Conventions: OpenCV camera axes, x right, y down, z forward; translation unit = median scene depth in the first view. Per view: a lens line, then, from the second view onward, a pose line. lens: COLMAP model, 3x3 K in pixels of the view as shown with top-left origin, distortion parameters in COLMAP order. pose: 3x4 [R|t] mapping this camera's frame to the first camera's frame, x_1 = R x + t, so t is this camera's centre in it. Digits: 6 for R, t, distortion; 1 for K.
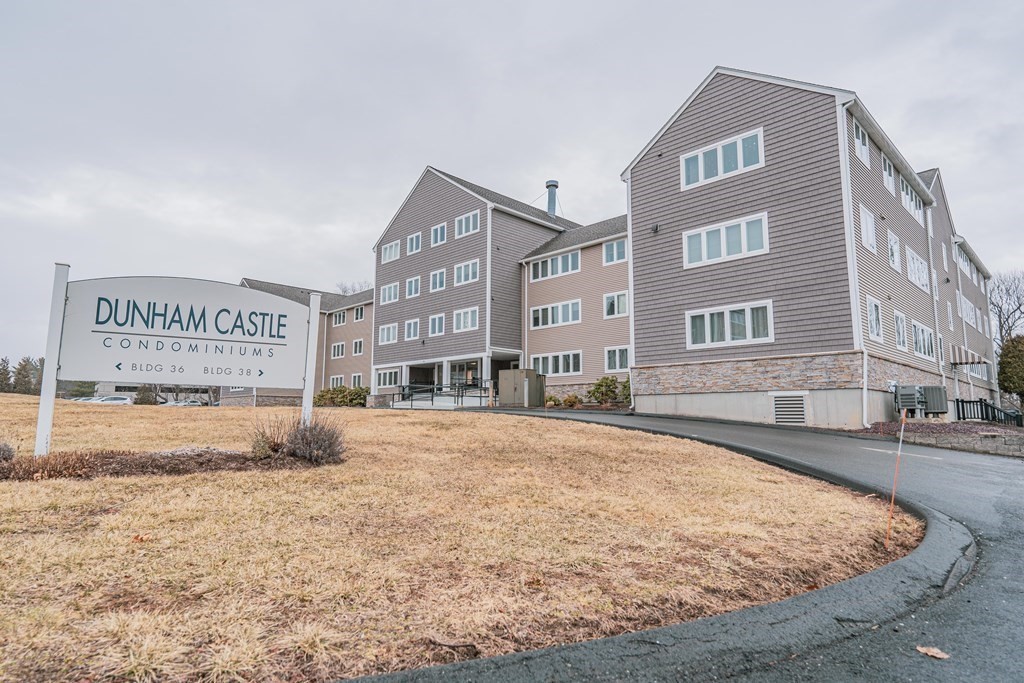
lens RADIAL K [[567.1, 0, 513.8], [0, 567.1, 344.6], [0, 0, 1]] dist [0.007138, 0.000120]
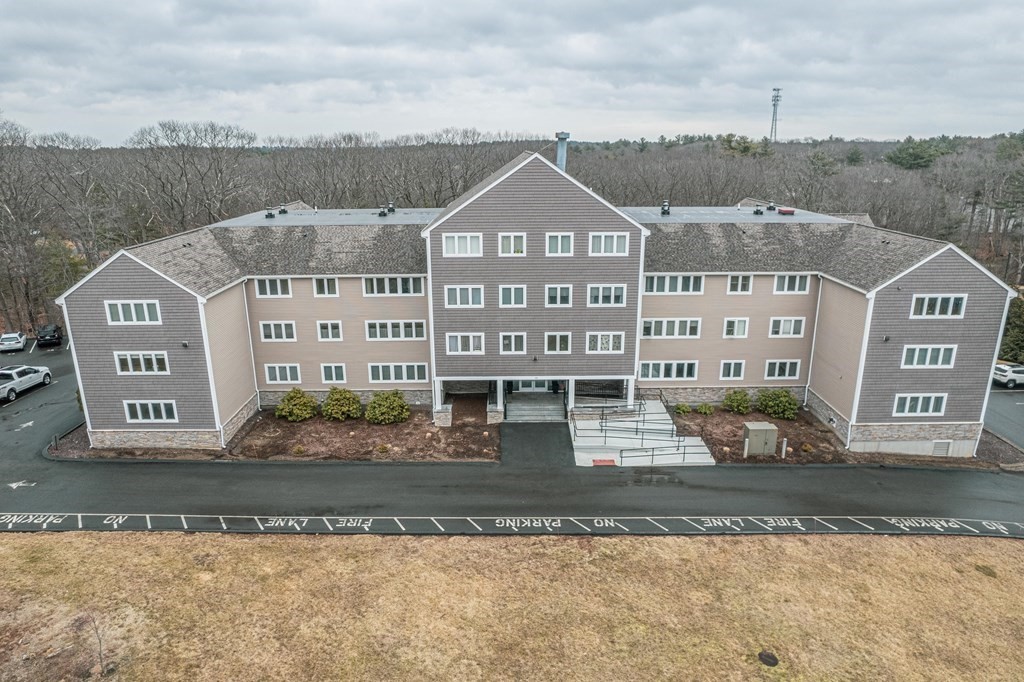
lens RADIAL K [[653.9, 0, 510.4], [0, 653.9, 340.2], [0, 0, 1]] dist [-0.052645, 0.038621]
pose [[0.709432, -0.207586, 0.673510, -0.978959], [-0.081643, 0.924998, 0.371096, -0.461682], [-0.700029, -0.318255, 0.639275, 0.380071]]
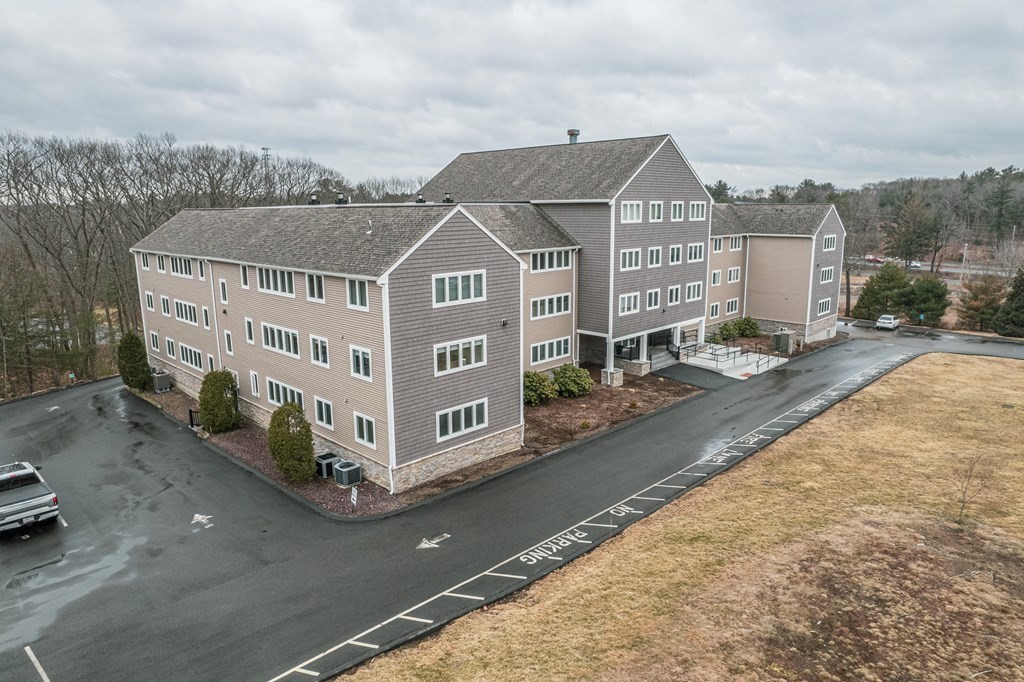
lens RADIAL K [[653.9, 0, 515.1], [0, 653.9, 337.1], [0, 0, 1]] dist [-0.052645, 0.038621]
pose [[-0.002715, -0.199217, 0.979952, -1.507058], [-0.119682, 0.972976, 0.197467, -0.181257], [-0.992809, -0.116746, -0.026484, 1.416063]]
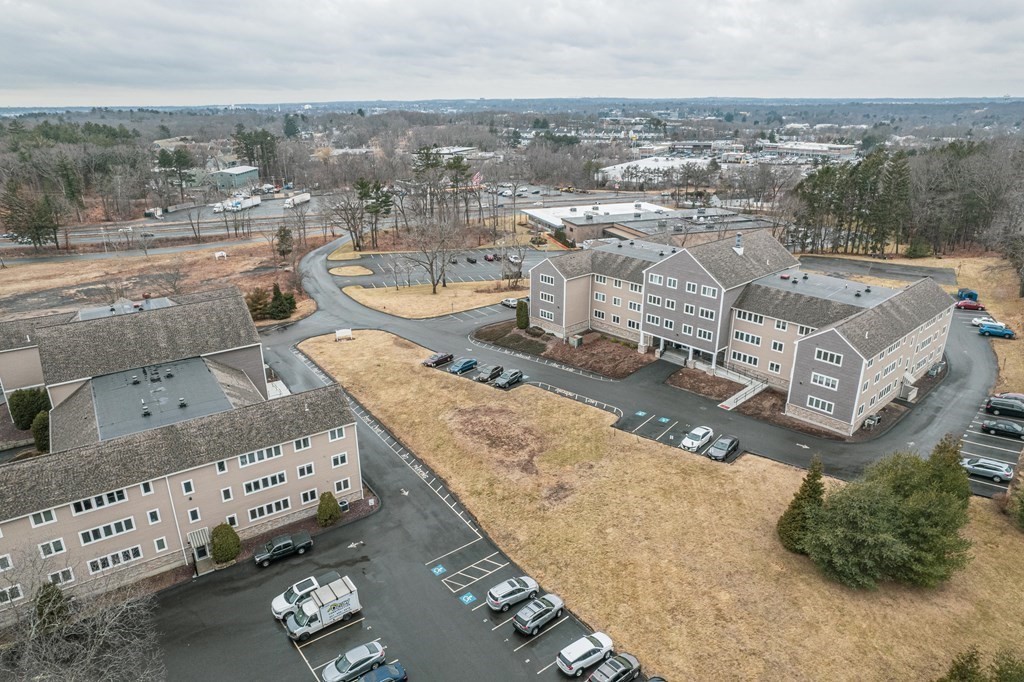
lens RADIAL K [[653.9, 0, 515.6], [0, 653.9, 339.4], [0, 0, 1]] dist [-0.052645, 0.038621]
pose [[-0.981759, -0.064404, 0.178889, -1.544303], [-0.022179, 0.973251, 0.228669, -0.741719], [-0.188831, 0.220531, -0.956927, 3.175421]]
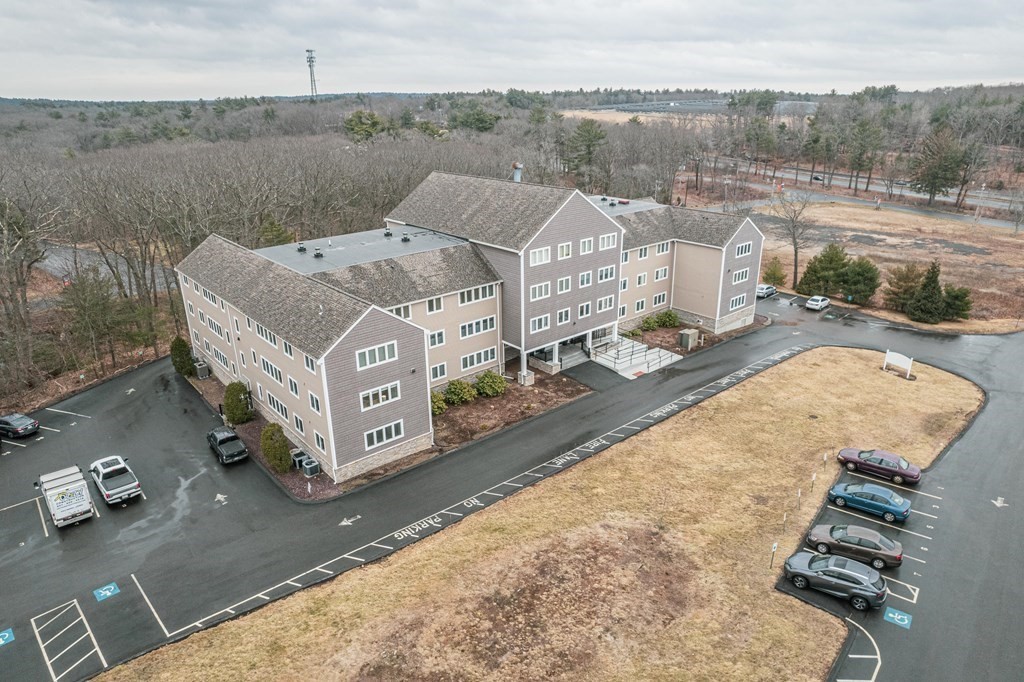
lens RADIAL K [[653.9, 0, 511.6], [0, 653.9, 338.6], [0, 0, 1]] dist [-0.052645, 0.038621]
pose [[0.083124, -0.354661, 0.931293, -1.821209], [-0.114390, 0.924954, 0.362457, -0.578239], [-0.989952, -0.136660, 0.036317, 1.177417]]
